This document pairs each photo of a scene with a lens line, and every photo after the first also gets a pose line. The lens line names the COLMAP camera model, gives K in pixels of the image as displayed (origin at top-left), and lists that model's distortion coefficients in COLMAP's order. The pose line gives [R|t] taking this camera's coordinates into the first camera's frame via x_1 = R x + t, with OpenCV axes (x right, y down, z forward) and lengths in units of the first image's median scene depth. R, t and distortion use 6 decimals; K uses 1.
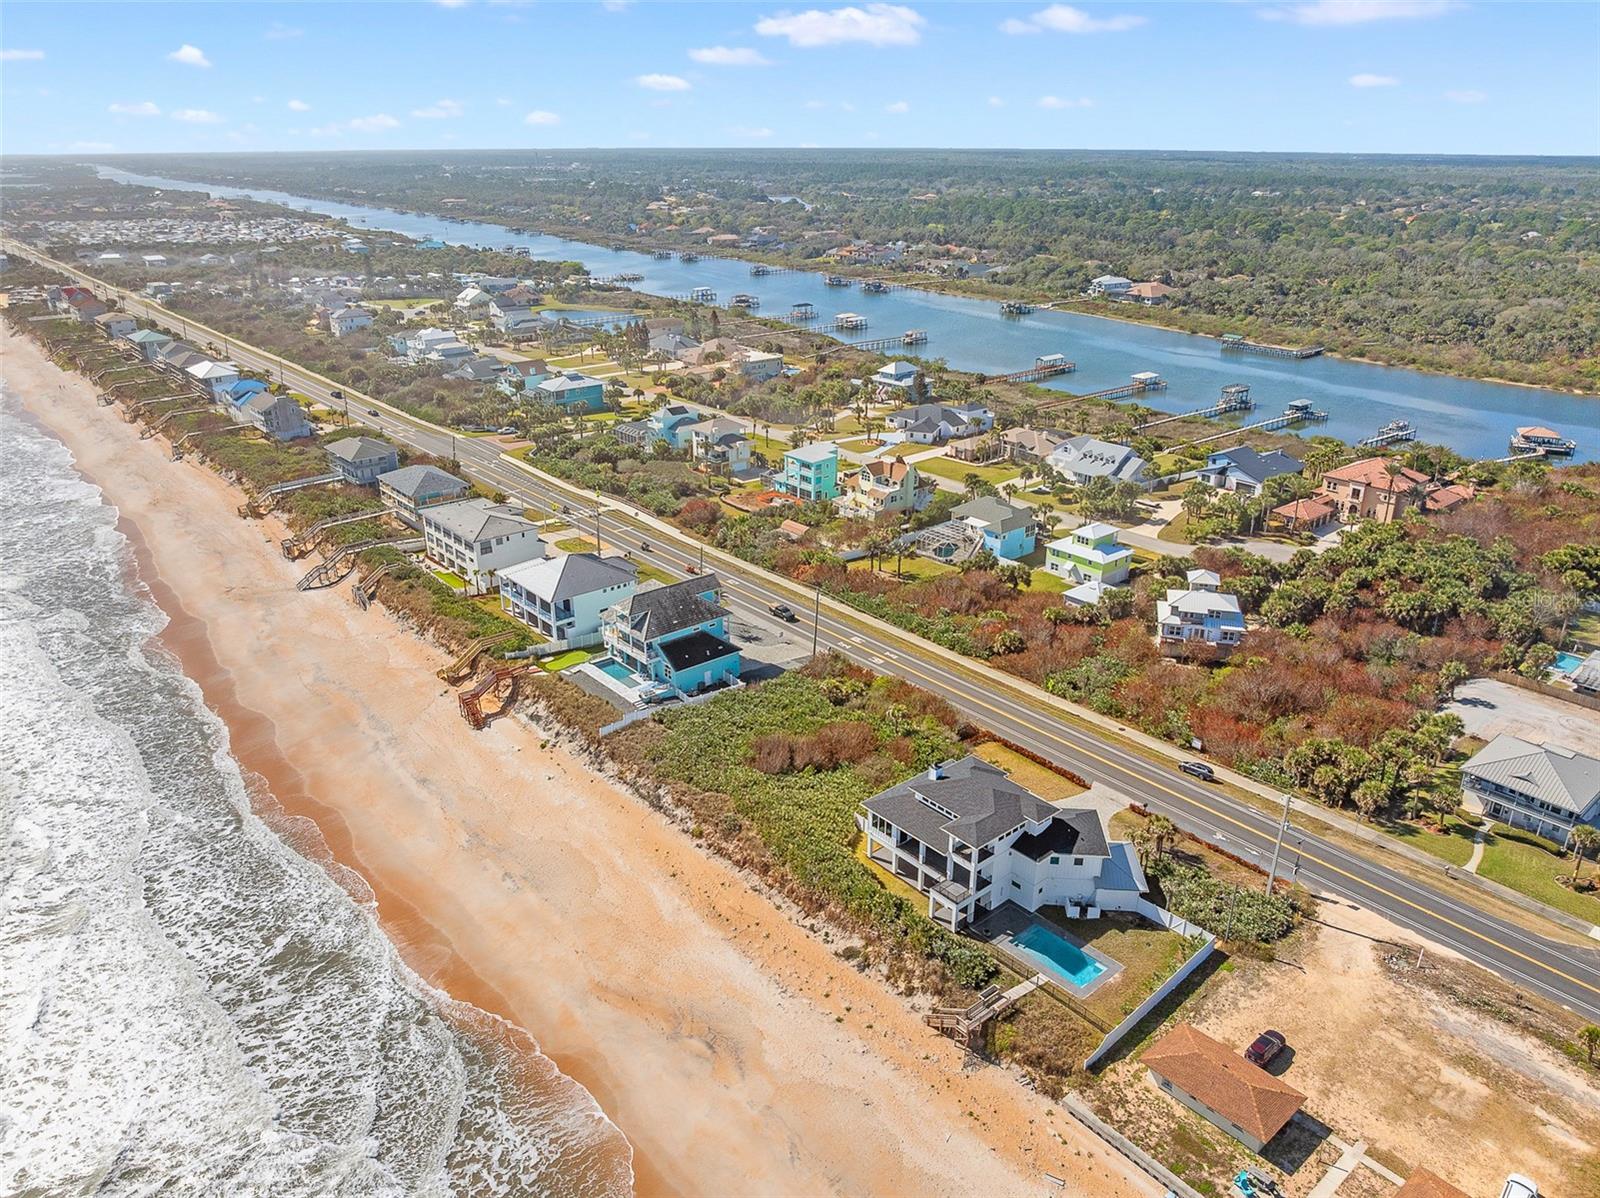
lens RADIAL K [[1120.7, 0, 800.4], [0, 1120.7, 593.1], [0, 0, 1]] dist [-0.037687, 0.000864]
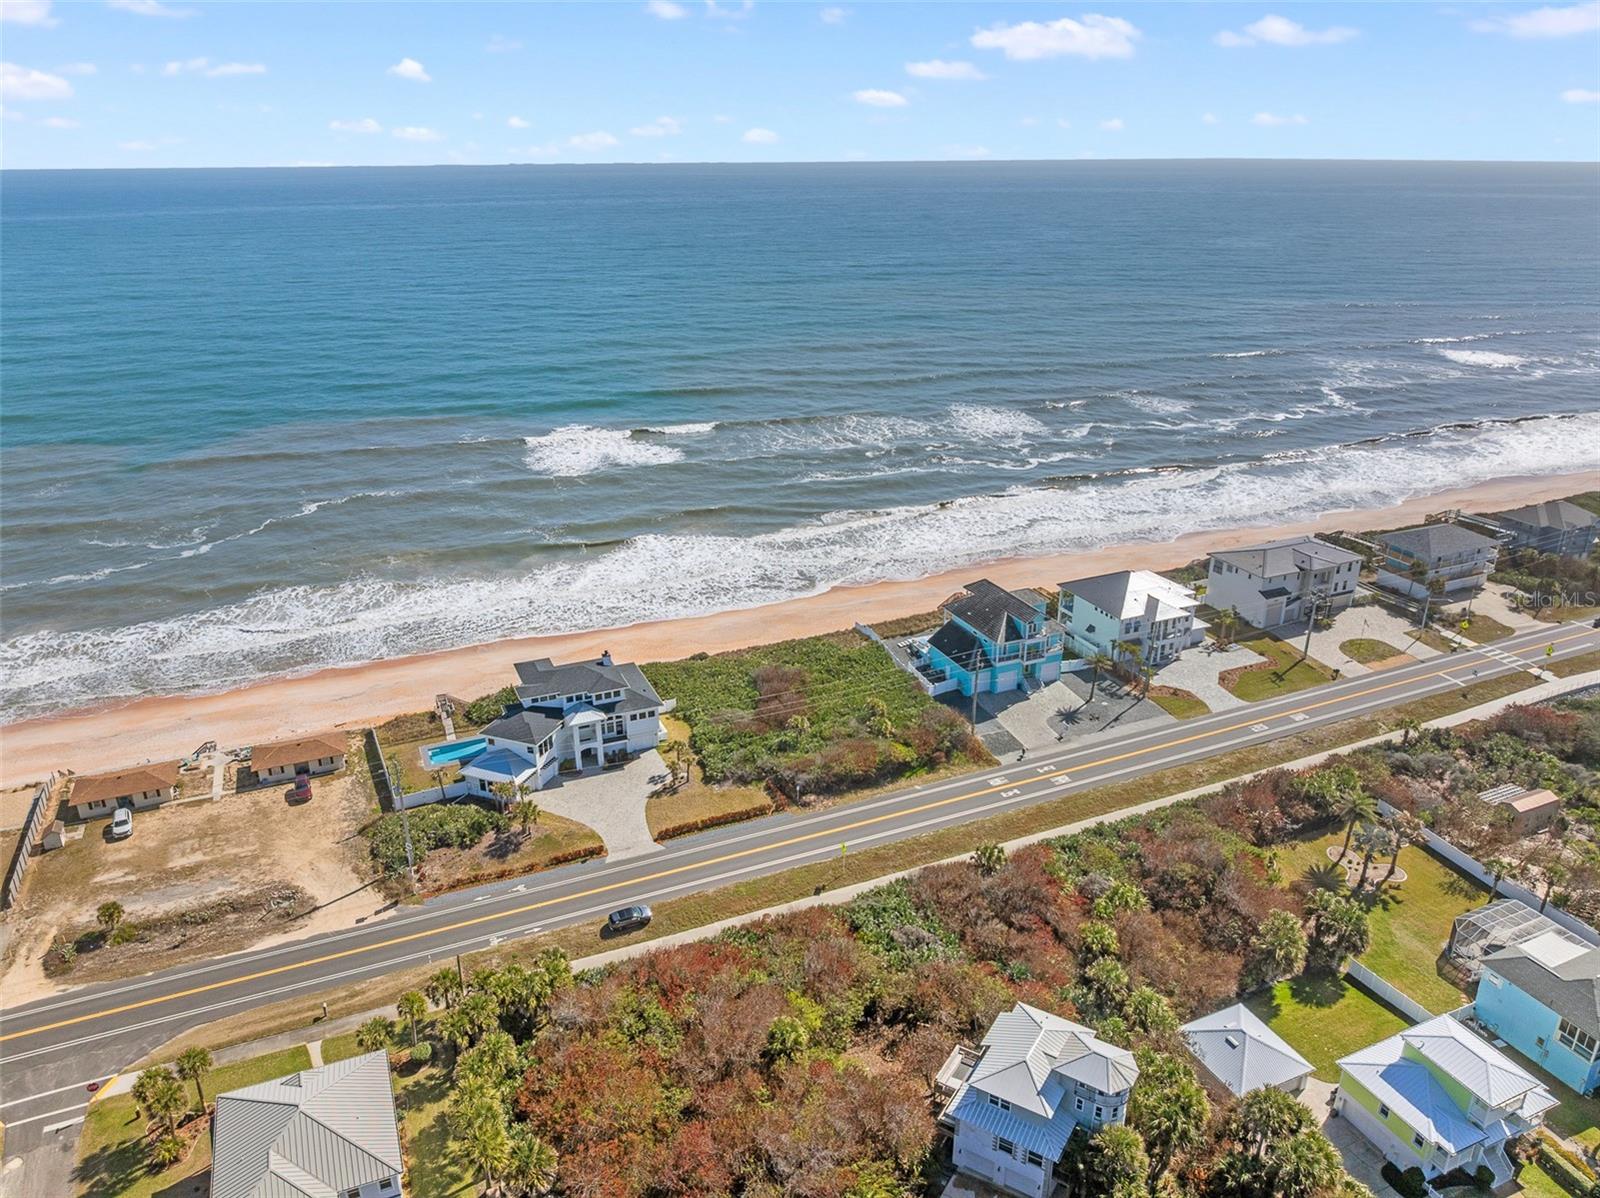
lens RADIAL K [[1117.1, 0, 800.0], [0, 1117.1, 599.0], [0, 0, 1]] dist [-0.046253, 0.000238]
pose [[-0.285369, 0.354750, -0.890346, 0.857806], [-0.351618, 0.825447, 0.441590, -0.390977], [0.891588, 0.439078, -0.110821, 0.978834]]
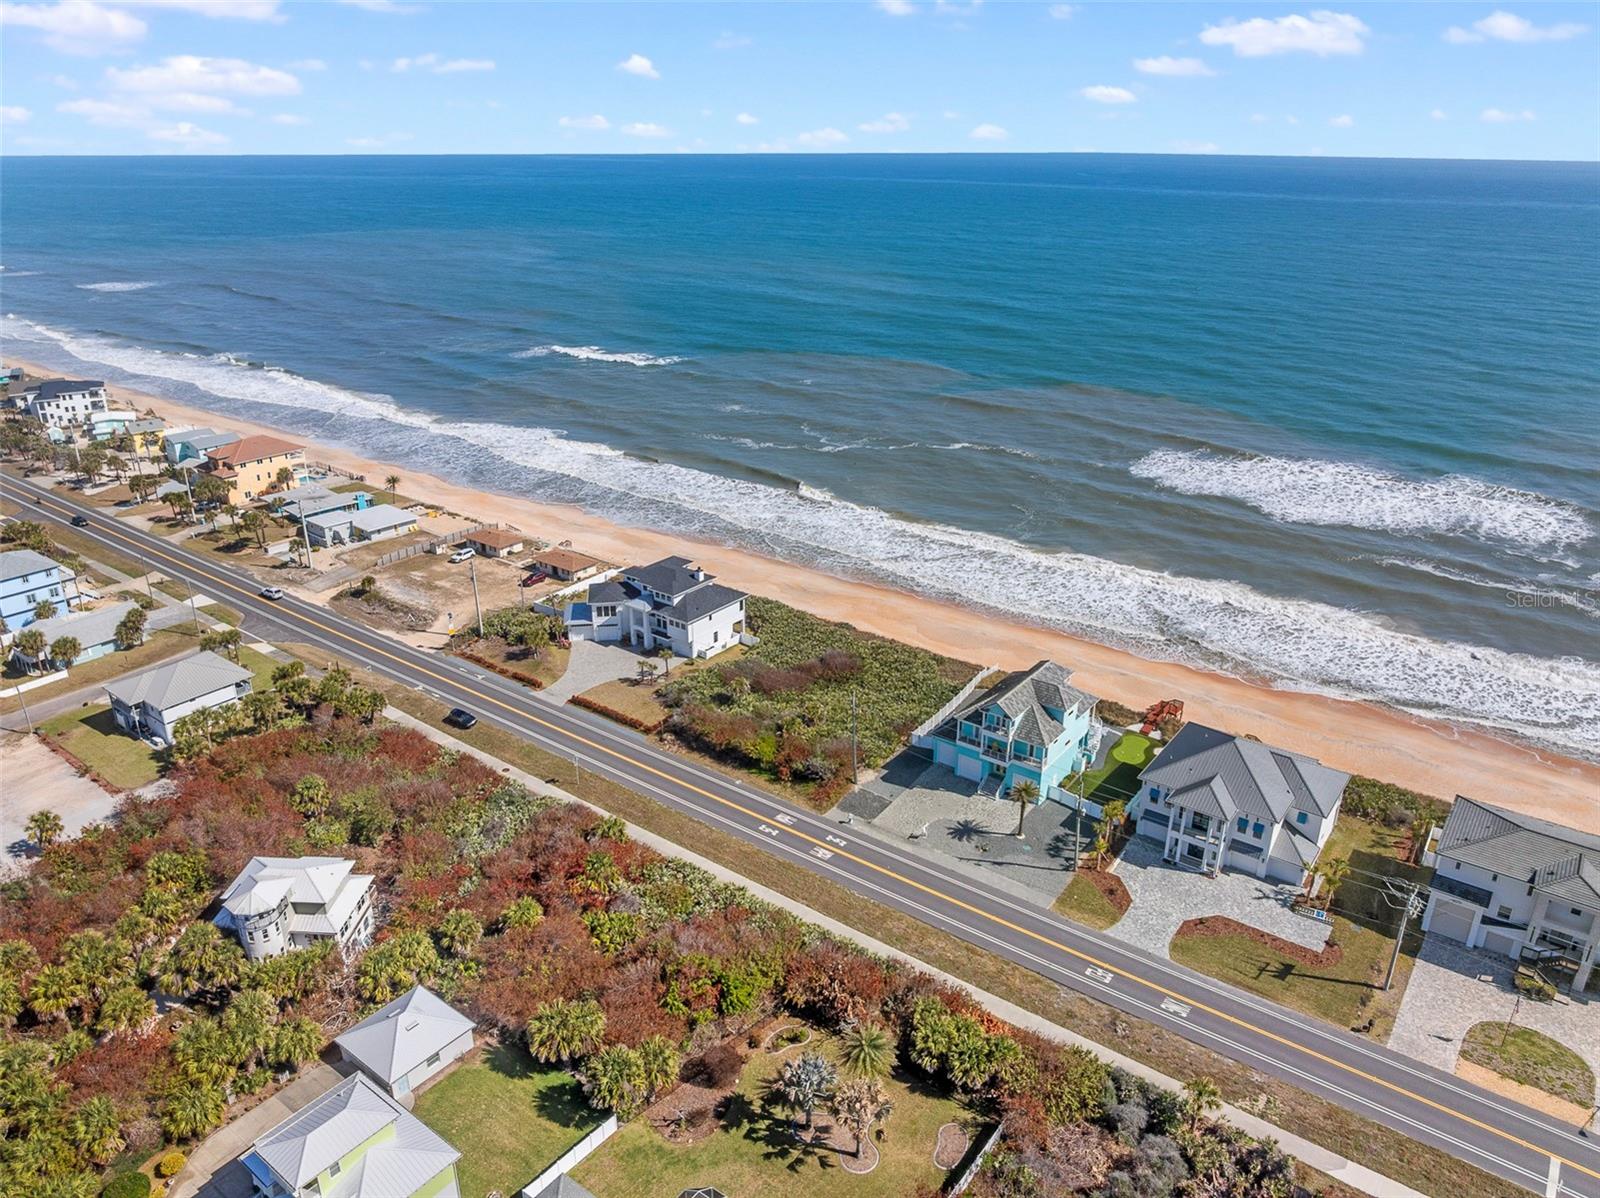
lens RADIAL K [[1124.3, 0, 802.9], [0, 1124.3, 596.6], [0, 0, 1]] dist [-0.043817, -0.000362]
pose [[-0.975439, 0.078605, -0.205766, 0.219639], [-0.086118, 0.723712, 0.684708, -0.626168], [0.202736, 0.685611, -0.699168, 1.557620]]
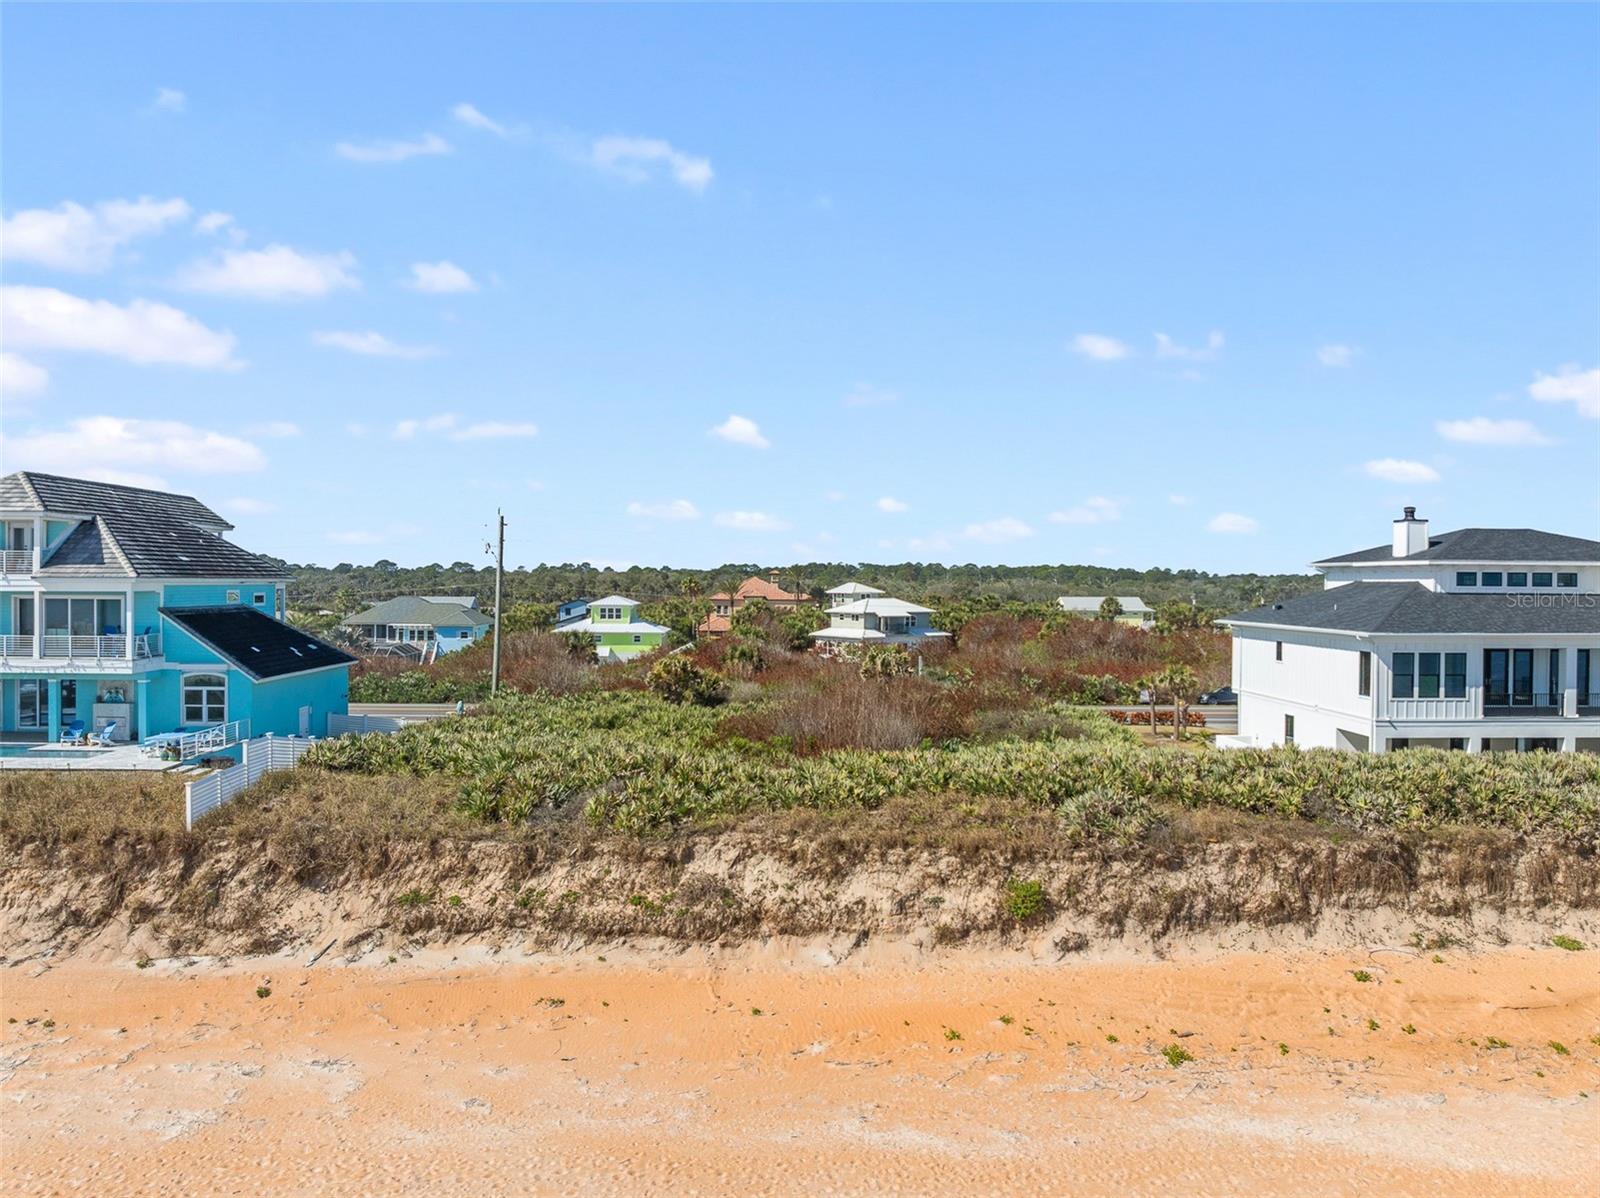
lens RADIAL K [[1120.7, 0, 800.4], [0, 1120.7, 593.1], [0, 0, 1]] dist [-0.037687, 0.000864]
pose [[0.619125, -0.005012, 0.785277, -0.251833], [0.286156, 0.932666, -0.219657, 0.153883], [-0.731300, 0.360706, 0.578871, 0.704585]]
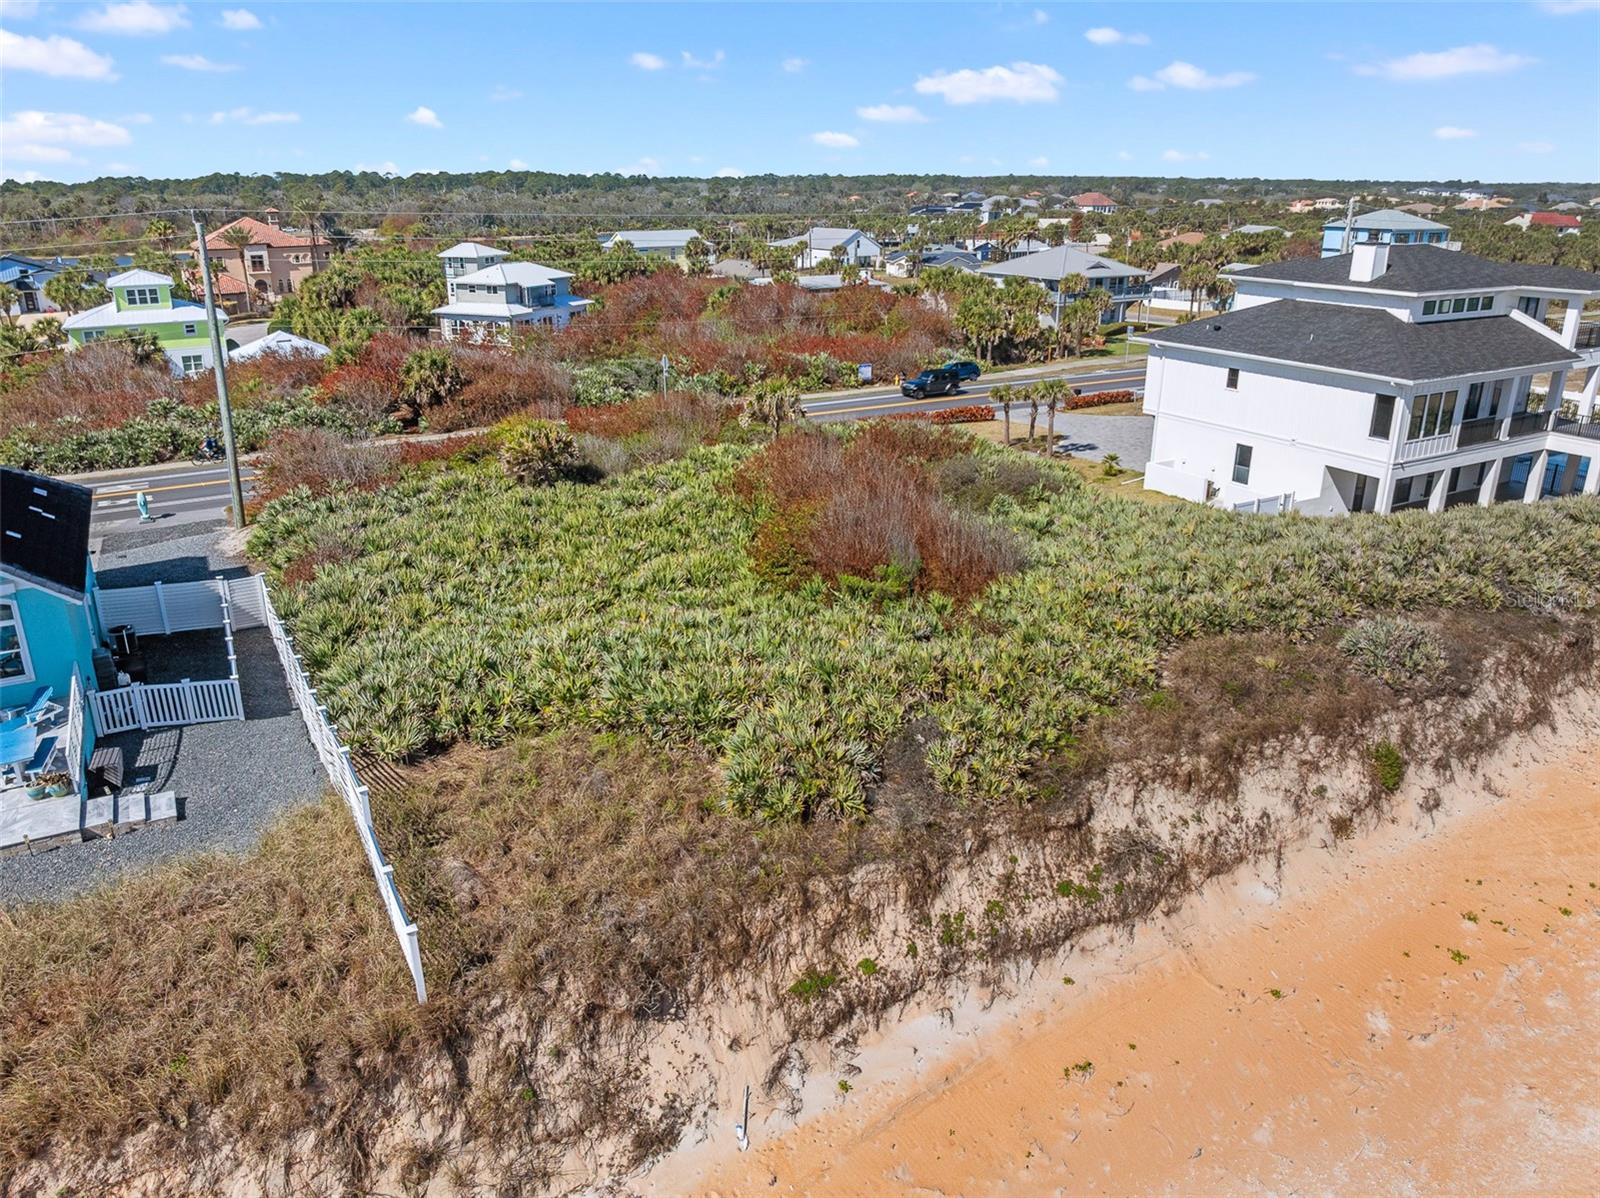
lens RADIAL K [[1122.7, 0, 783.9], [0, 1122.7, 587.7], [0, 0, 1]] dist [-0.032656, -0.008594]
pose [[0.187328, -0.336038, 0.923031, -0.248108], [0.368566, 0.895059, 0.251055, 0.065577], [-0.910531, 0.293168, 0.291522, 0.836439]]
